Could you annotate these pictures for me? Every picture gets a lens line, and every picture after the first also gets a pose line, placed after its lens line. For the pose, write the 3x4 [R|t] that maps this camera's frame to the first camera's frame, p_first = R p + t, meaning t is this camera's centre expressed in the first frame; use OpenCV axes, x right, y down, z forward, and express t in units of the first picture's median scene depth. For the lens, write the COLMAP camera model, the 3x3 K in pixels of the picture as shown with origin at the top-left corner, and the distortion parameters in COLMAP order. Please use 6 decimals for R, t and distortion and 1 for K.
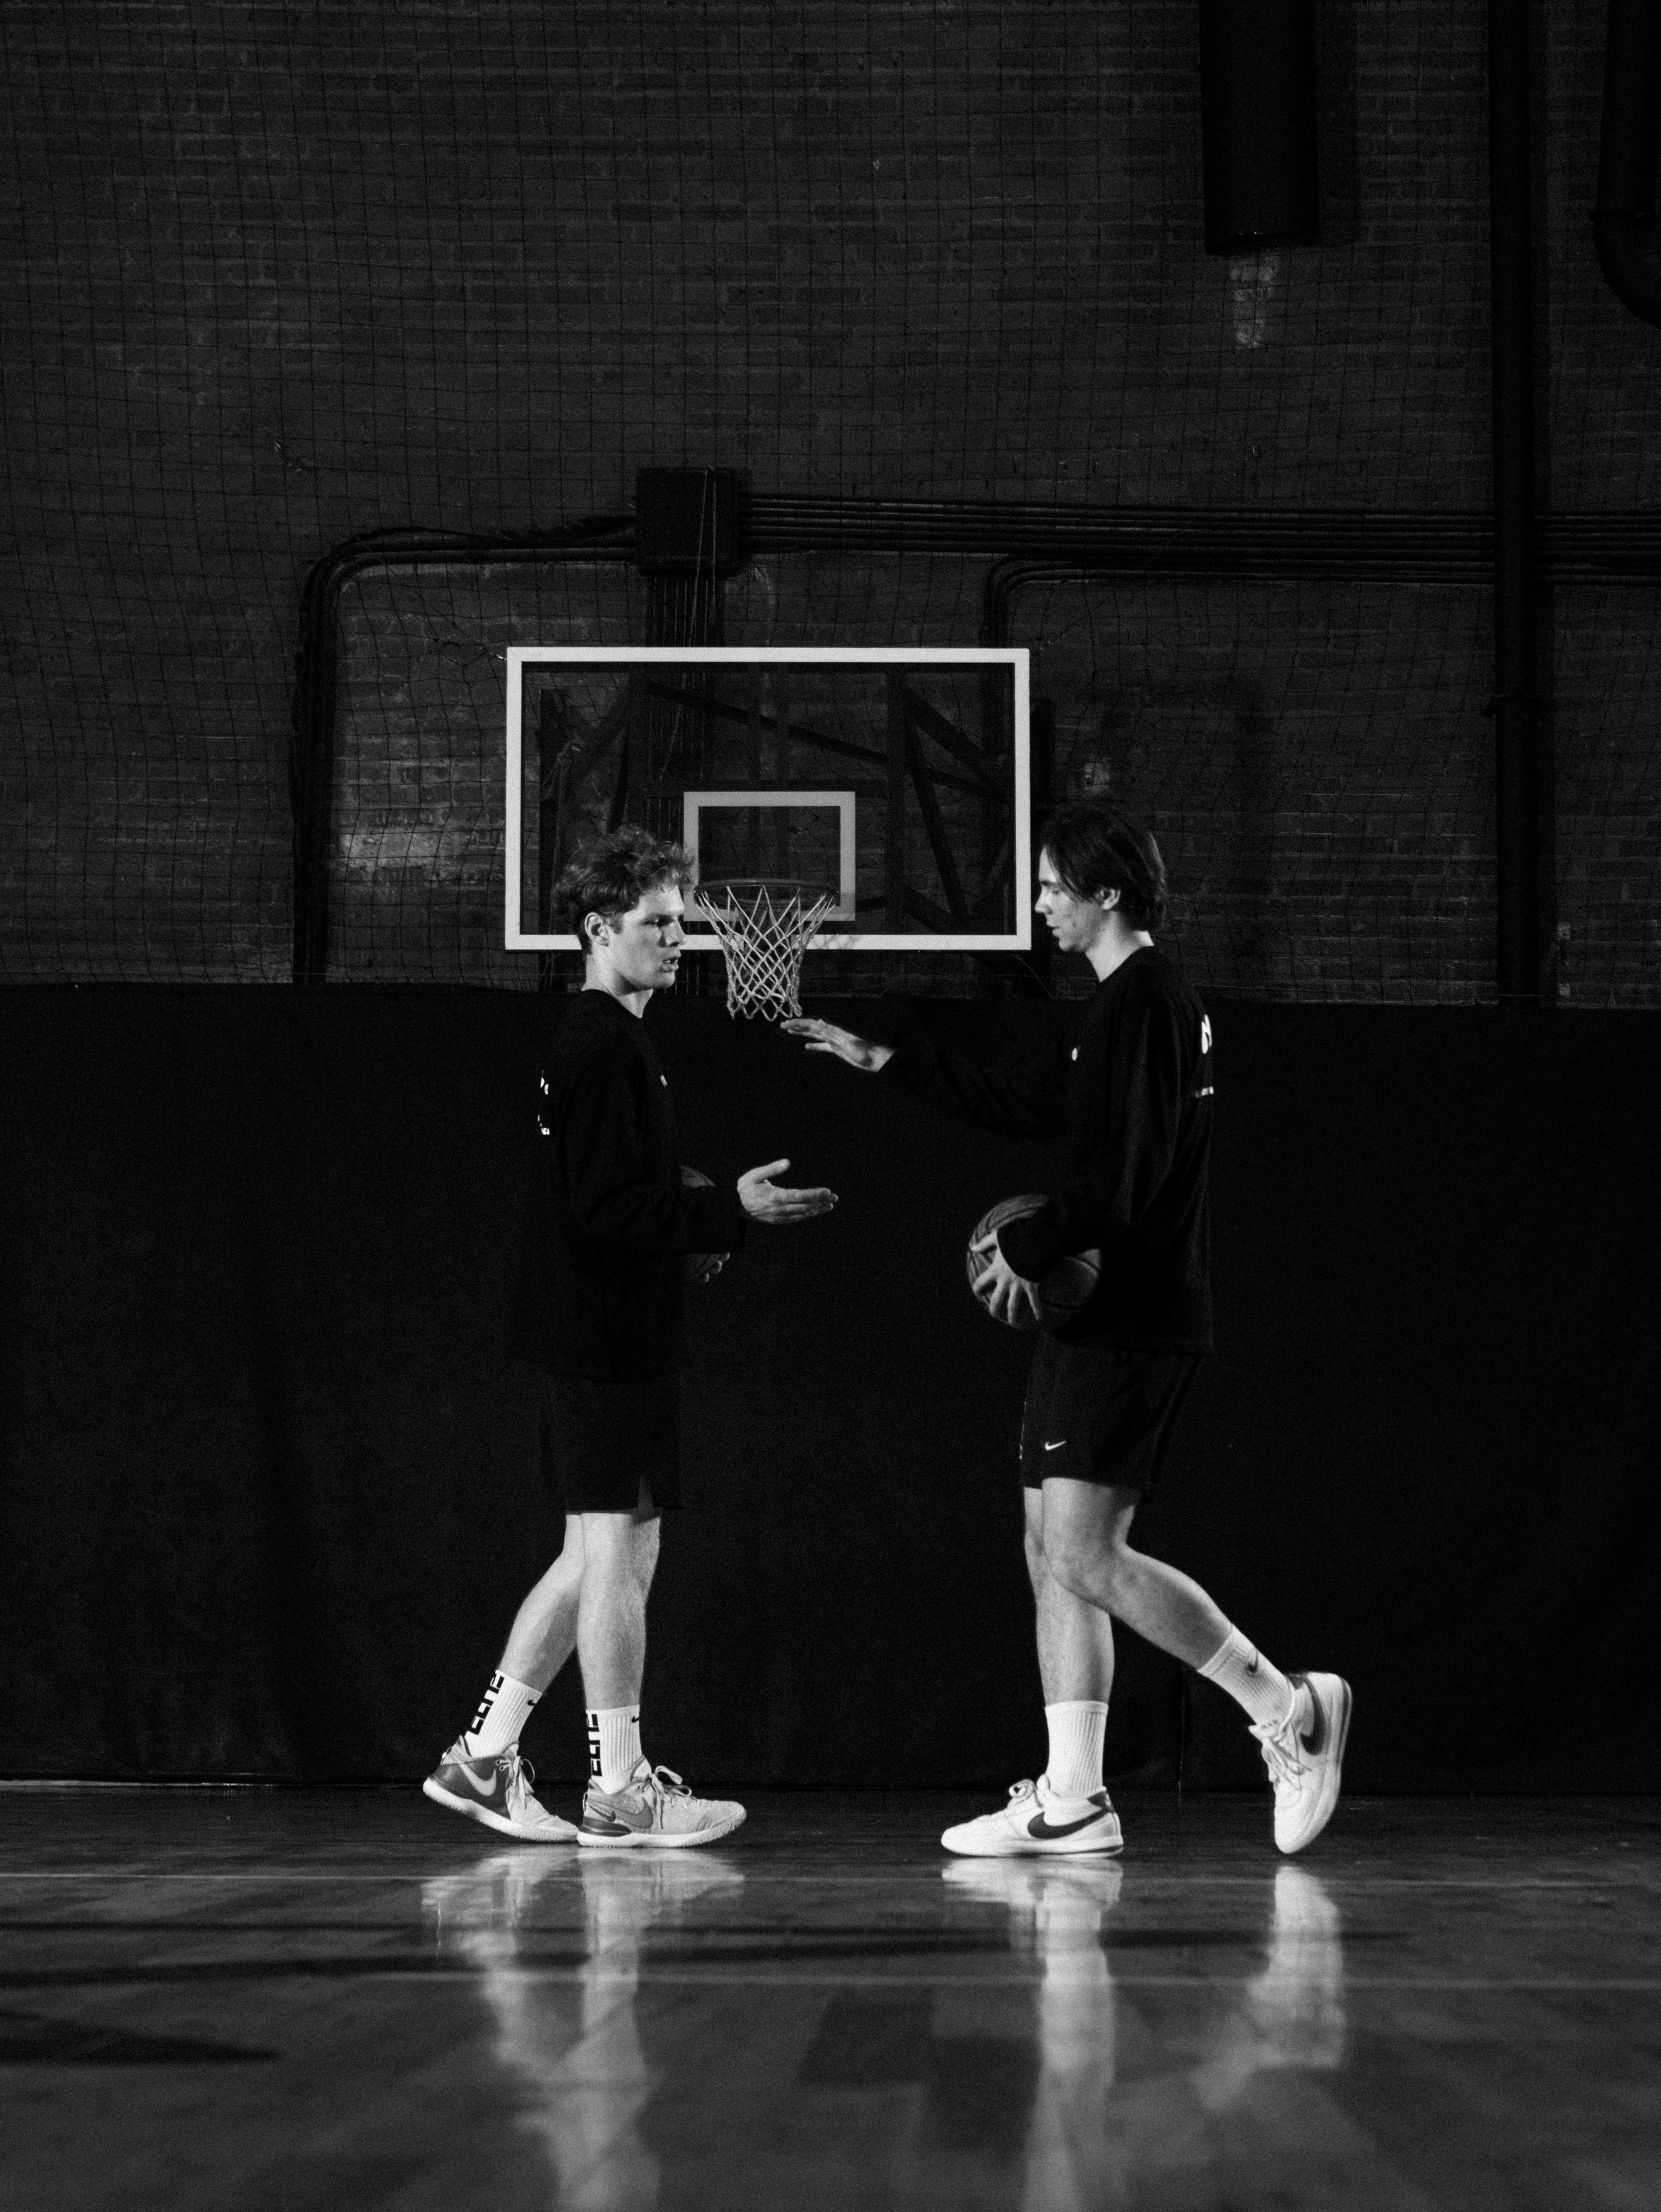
lens RADIAL K [[5093.7, 0, 831.9], [0, 5093.7, 1145.8], [0, 0, 1]] dist [0.026471, 0.023295]
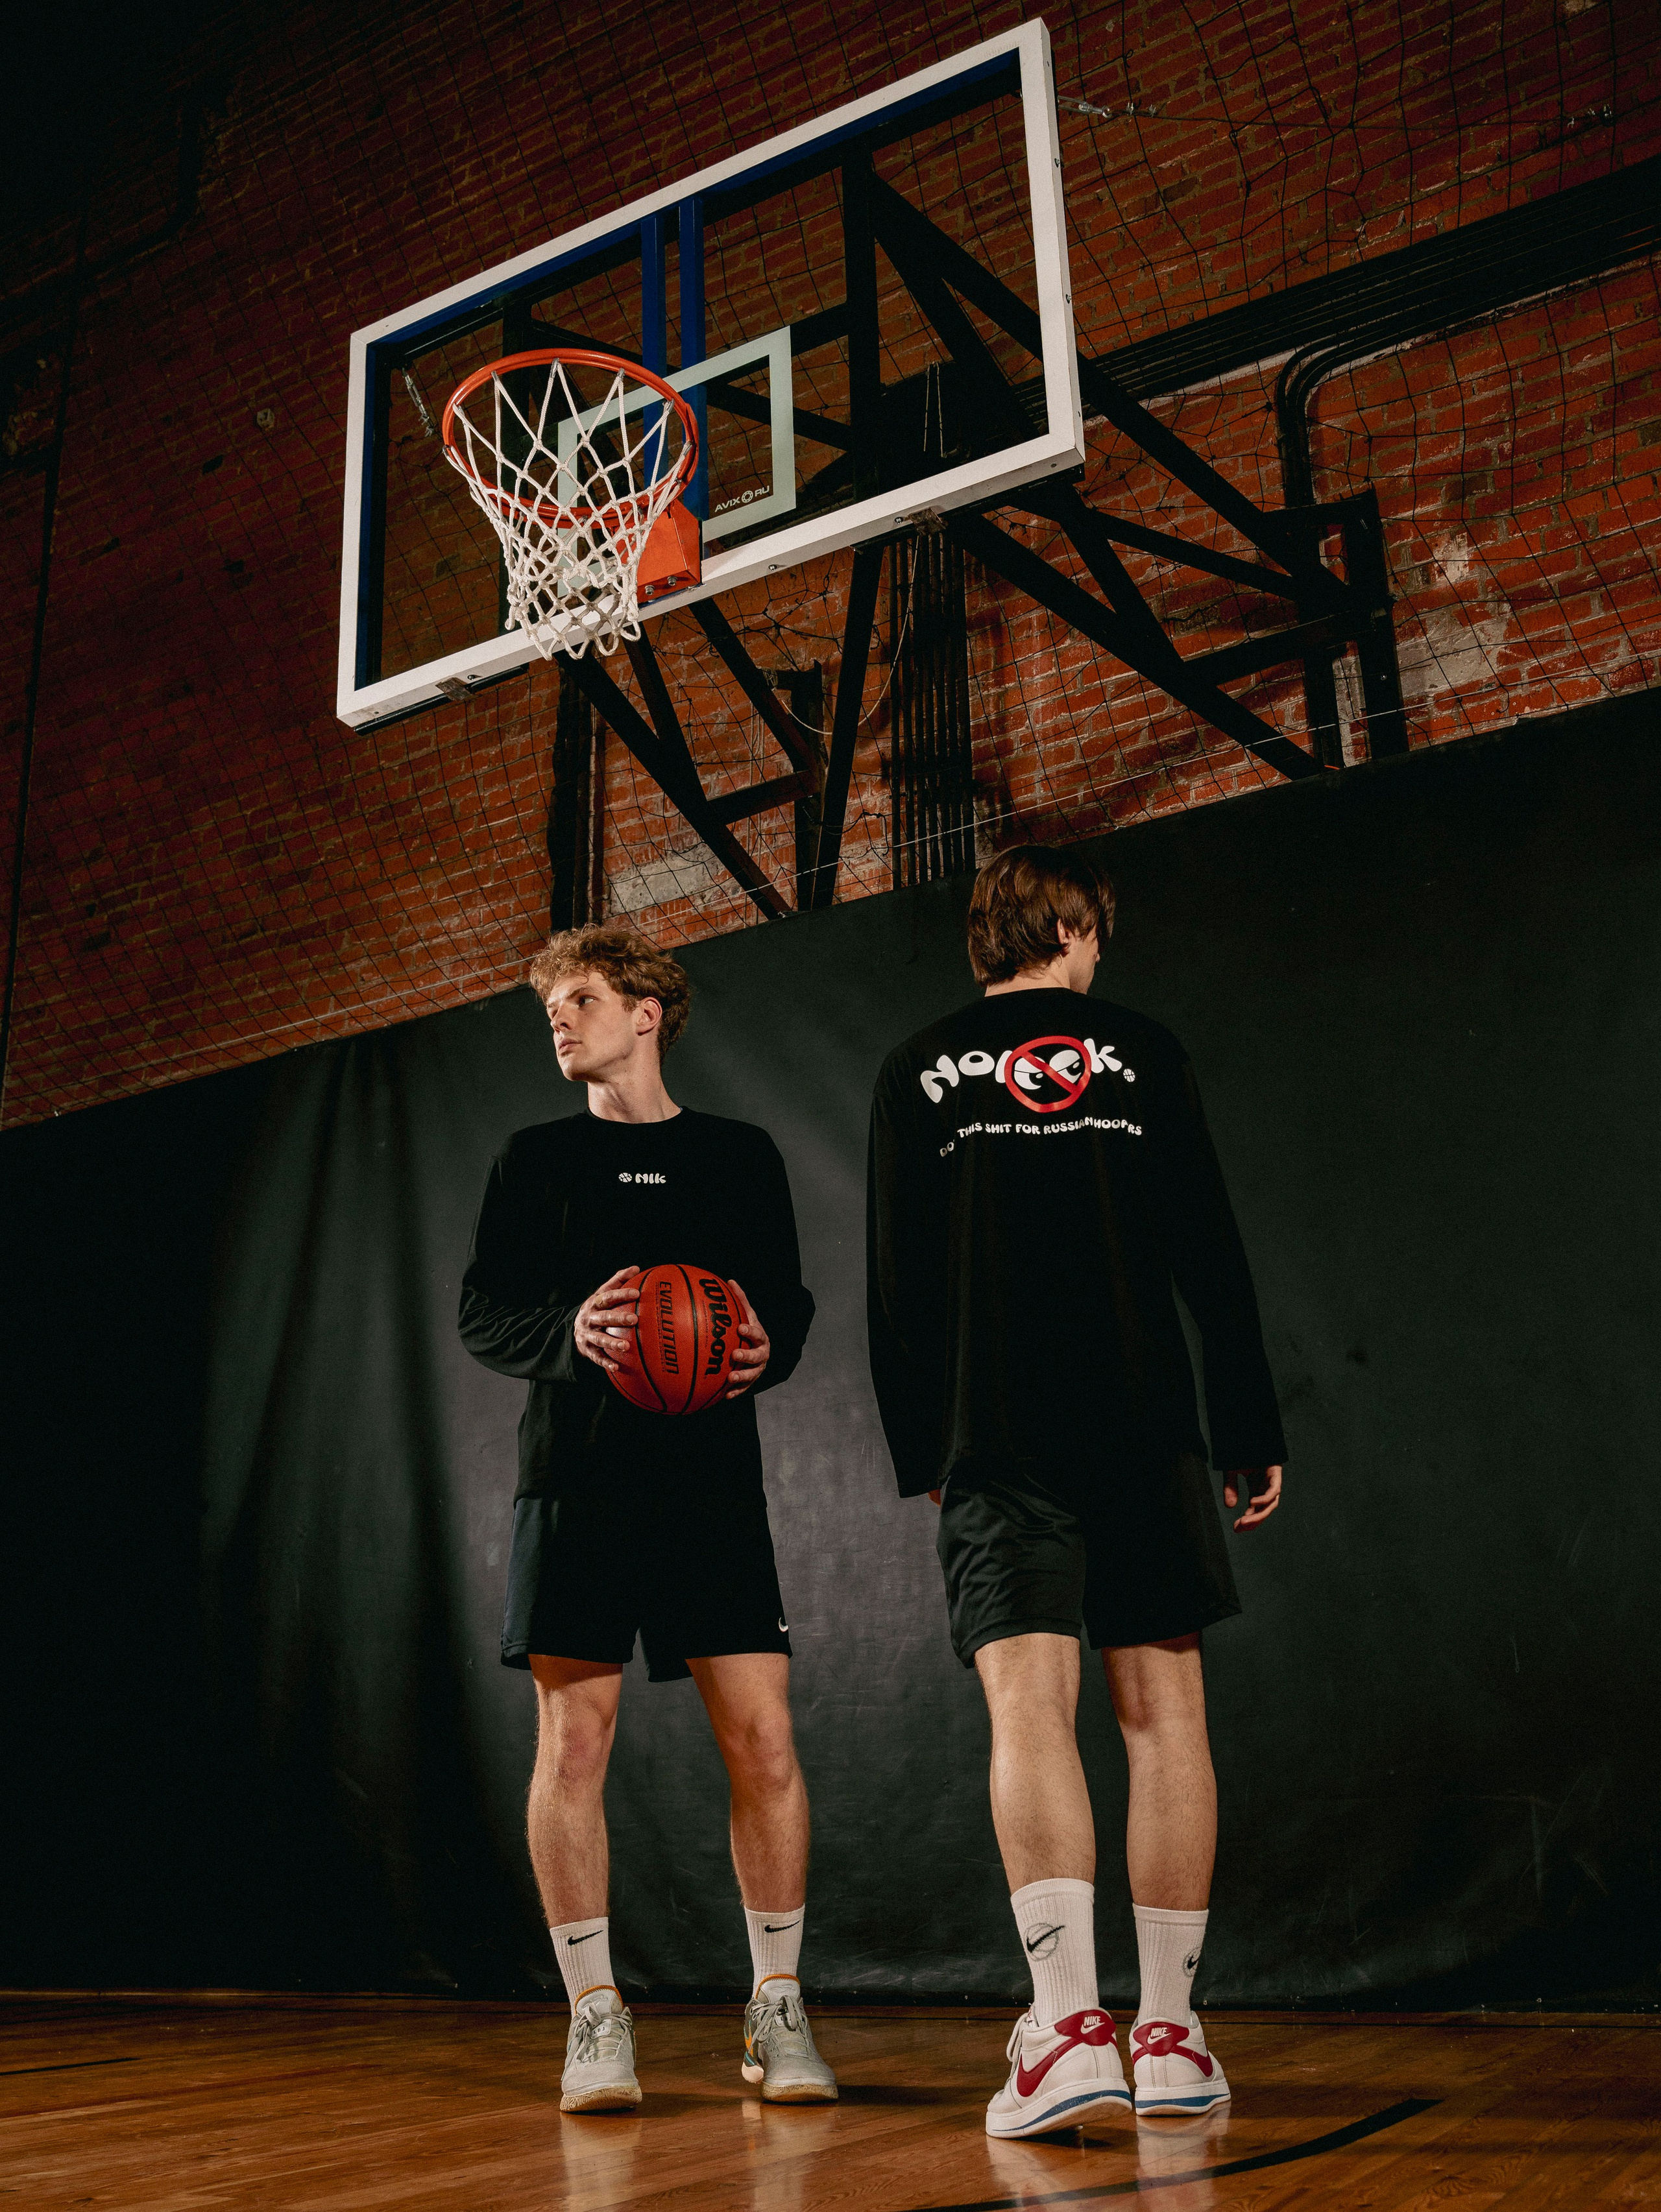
lens RADIAL K [[2041.4, 0, 818.0], [0, 2041.4, 1277.7], [0, 0, 1]] dist [-0.021573, -0.012535]
pose [[0.883002, -0.157277, -0.442234, 0.085198], [0.087099, 0.980730, -0.174878, 0.074504], [0.461217, 0.115900, 0.879685, 0.706791]]
